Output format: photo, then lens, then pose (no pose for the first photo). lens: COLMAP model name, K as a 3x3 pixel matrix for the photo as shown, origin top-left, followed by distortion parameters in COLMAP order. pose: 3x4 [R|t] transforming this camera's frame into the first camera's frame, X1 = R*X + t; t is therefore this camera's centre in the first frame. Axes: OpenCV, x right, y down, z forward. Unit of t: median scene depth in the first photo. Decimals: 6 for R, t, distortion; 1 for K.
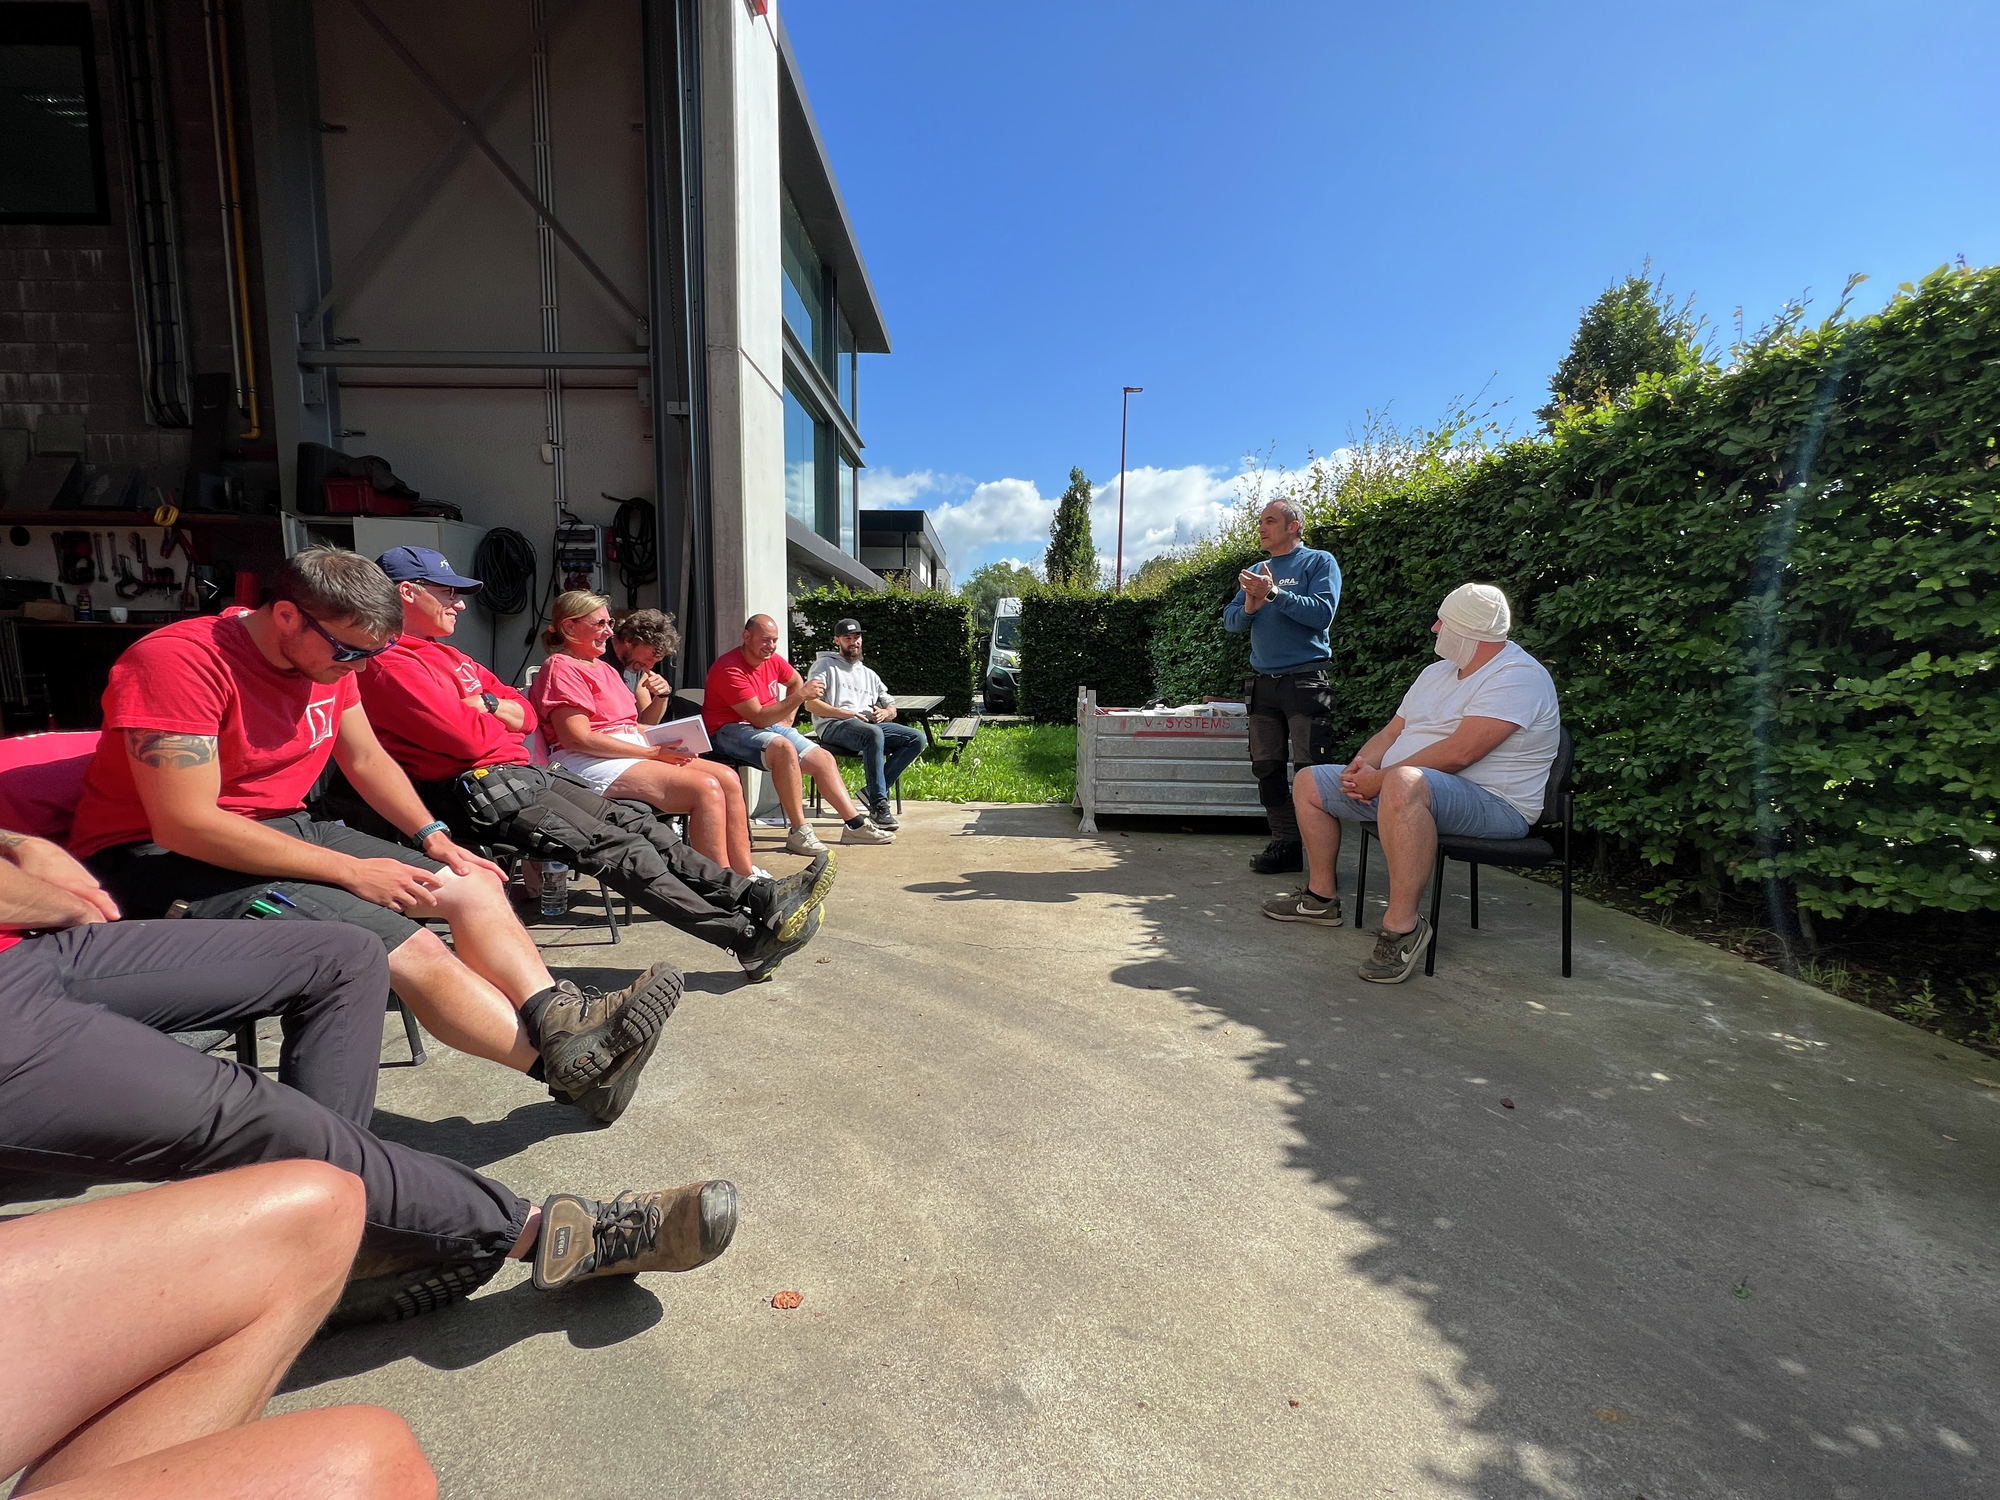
lens RADIAL K [[795.7, 0, 1000.0], [0, 795.7, 750.0], [0, 0, 1]] dist [-0.000596, -0.000287]
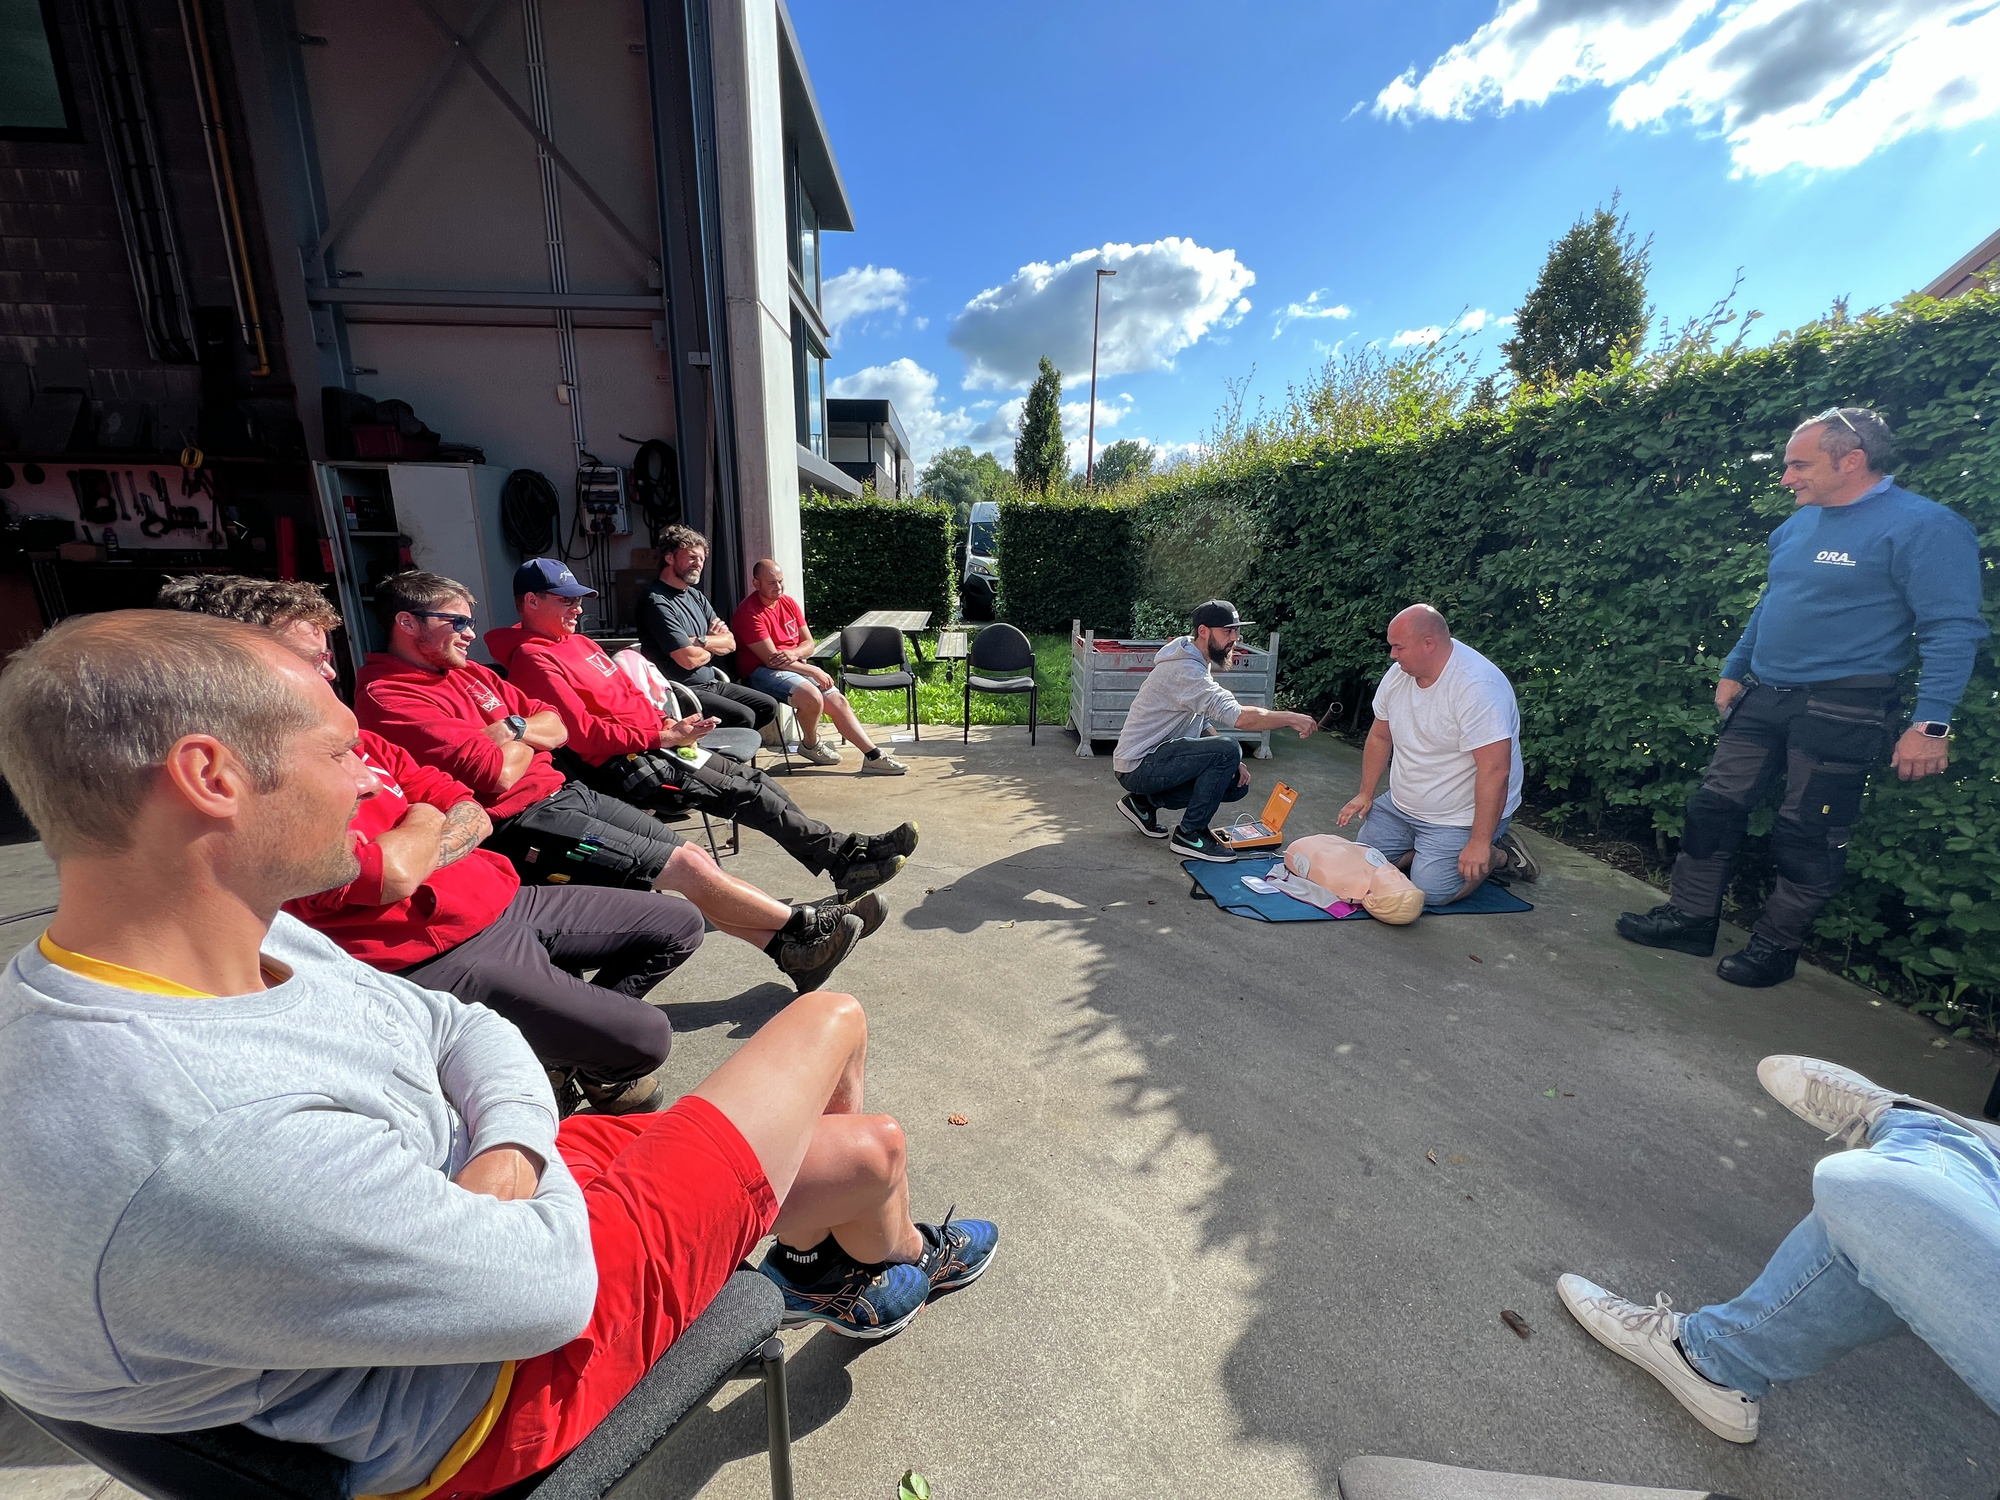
lens RADIAL K [[791.6, 0, 1000.0], [0, 791.6, 750.0], [0, 0, 1]] dist [-0.001605, -0.000196]
pose [[0.998903, -0.010515, 0.045630, -0.057910], [0.004270, 0.990857, 0.134851, -0.054151], [-0.046631, -0.134509, 0.989815, -0.105507]]
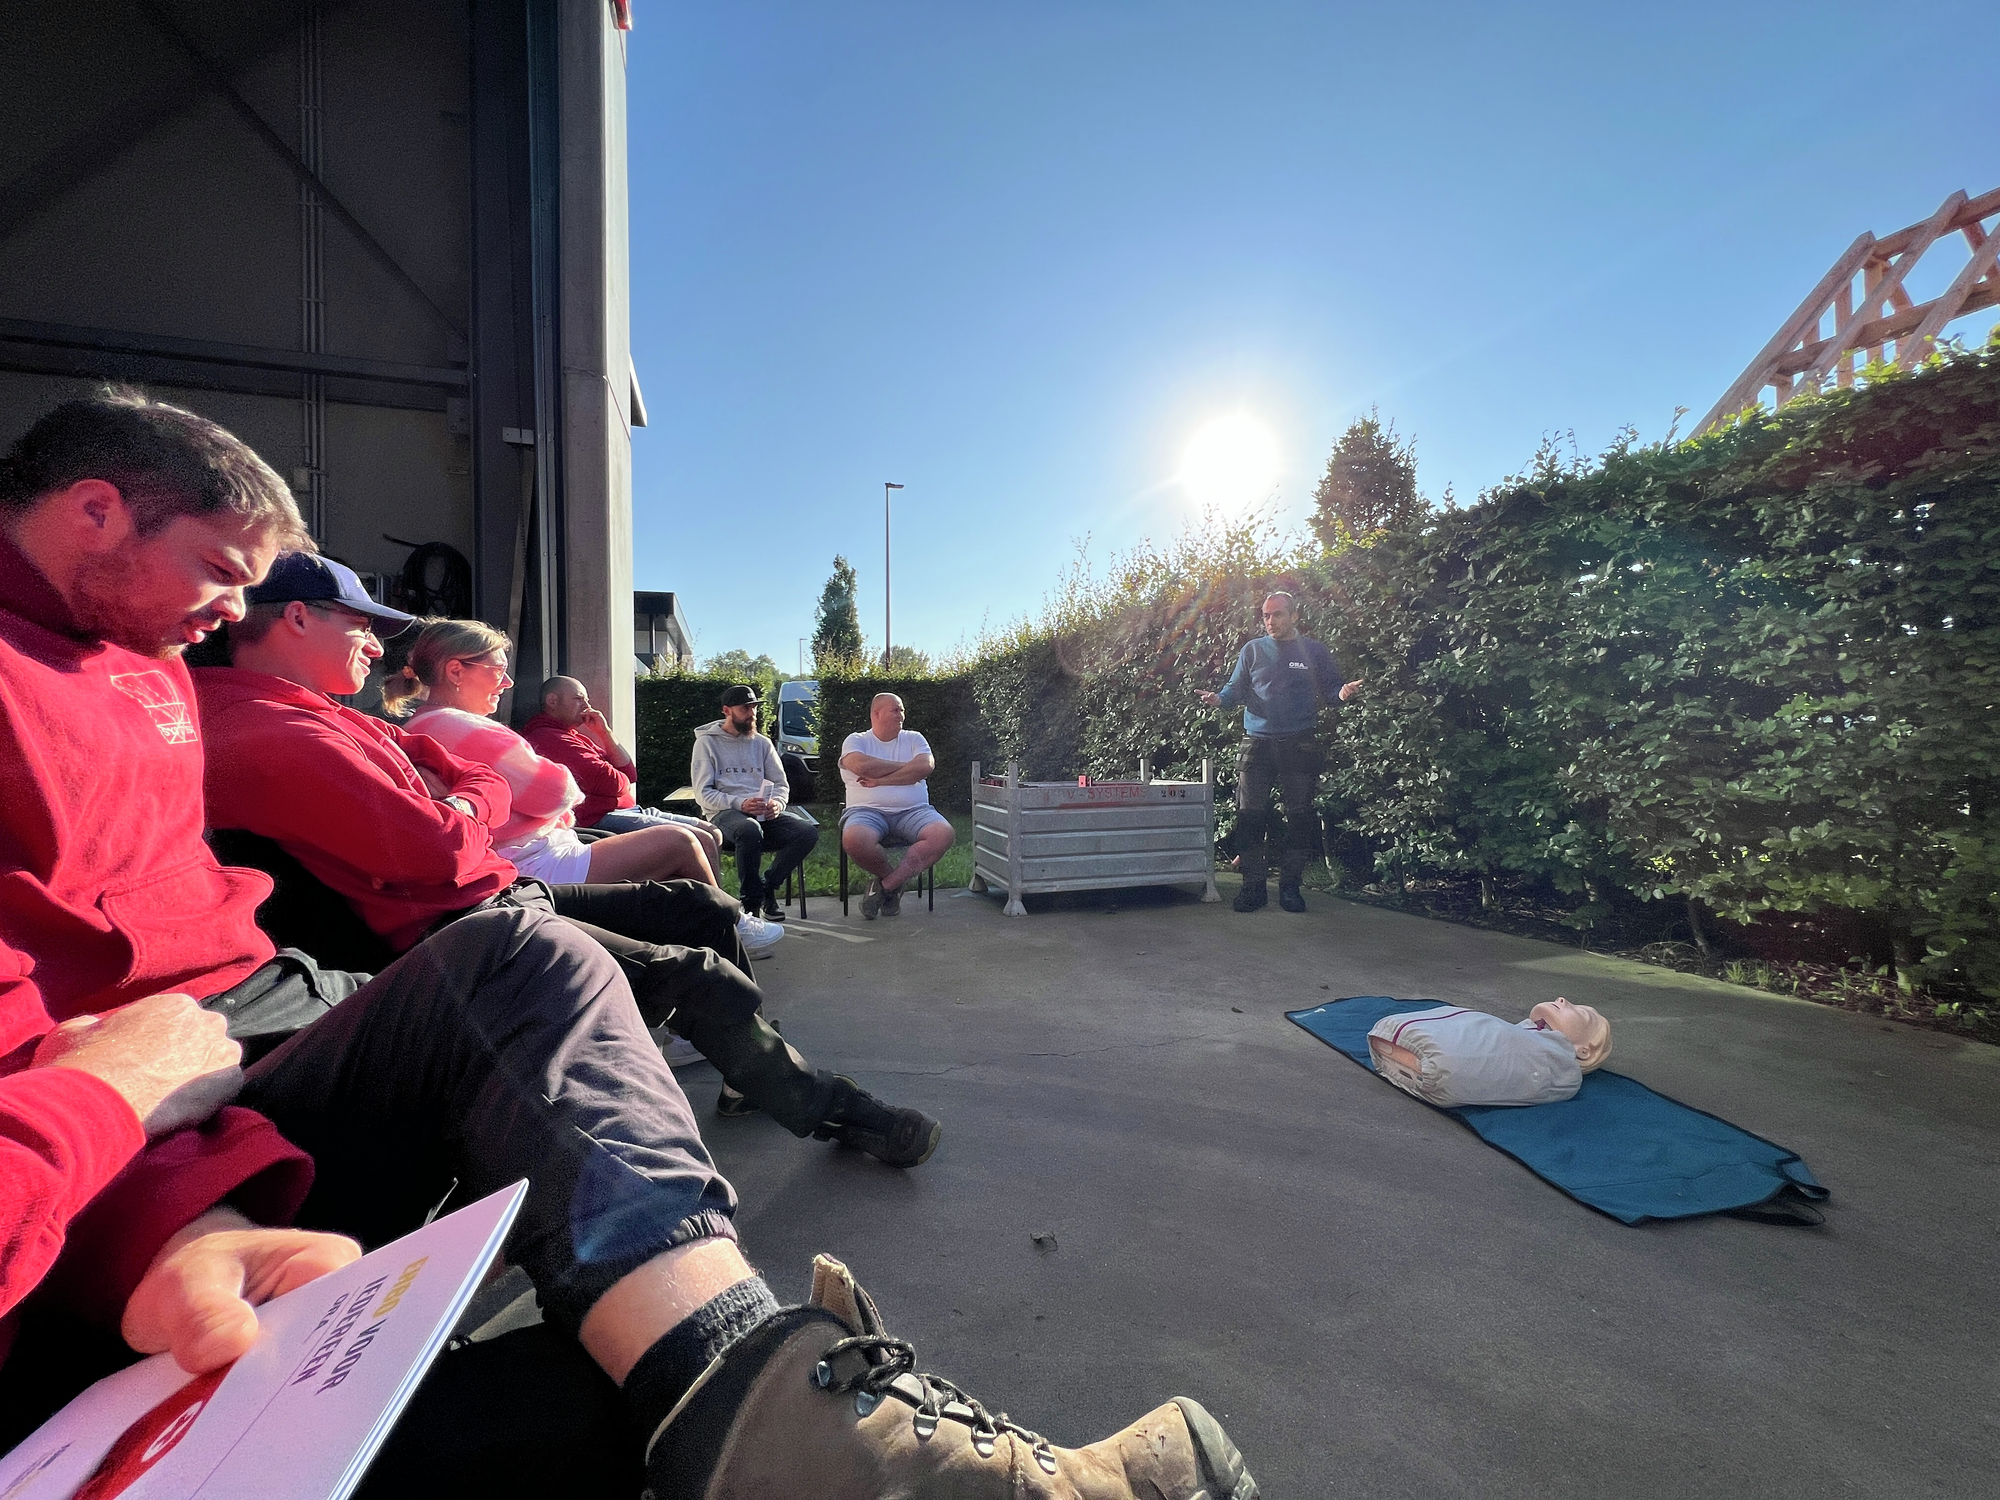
lens RADIAL K [[796.5, 0, 1000.0], [0, 796.5, 750.0], [0, 0, 1]] dist [-0.004317, -0.000197]
pose [[0.949999, -0.024611, 0.311283, -0.178220], [0.058704, 0.993190, -0.100636, 0.004045], [-0.306686, 0.113878, 0.944974, 0.098099]]
